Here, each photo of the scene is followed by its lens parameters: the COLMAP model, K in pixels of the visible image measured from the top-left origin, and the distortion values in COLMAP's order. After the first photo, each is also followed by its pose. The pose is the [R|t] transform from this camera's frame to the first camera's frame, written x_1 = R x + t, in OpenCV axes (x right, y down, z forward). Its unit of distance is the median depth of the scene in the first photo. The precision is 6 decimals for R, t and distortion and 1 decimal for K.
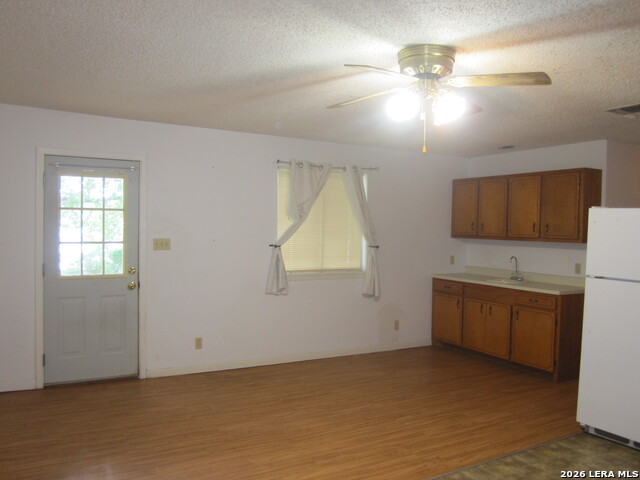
lens RADIAL K [[515.6, 0, 320.0], [0, 515.6, 240.0], [0, 0, 1]] dist [-0.068148, 0.004780]
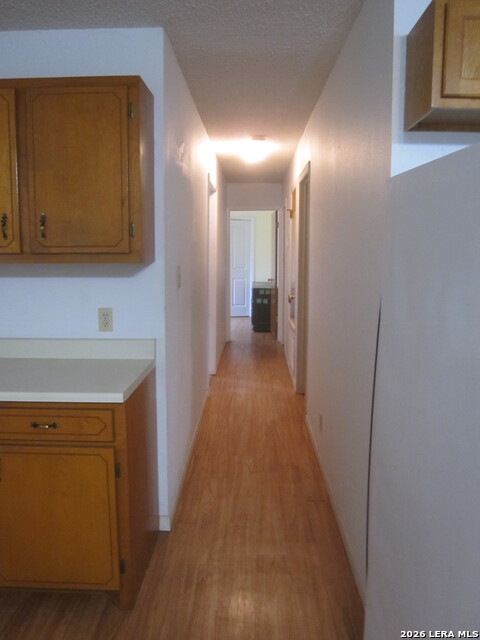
lens RADIAL K [[515.6, 0, 240.0], [0, 515.6, 320.0], [0, 0, 1]] dist [-0.068148, 0.004780]
pose [[0.497219, -0.133881, 0.857233, 0.191551], [0.030262, 0.990098, 0.137079, -0.002577], [-0.867097, -0.042217, 0.496347, 0.725108]]
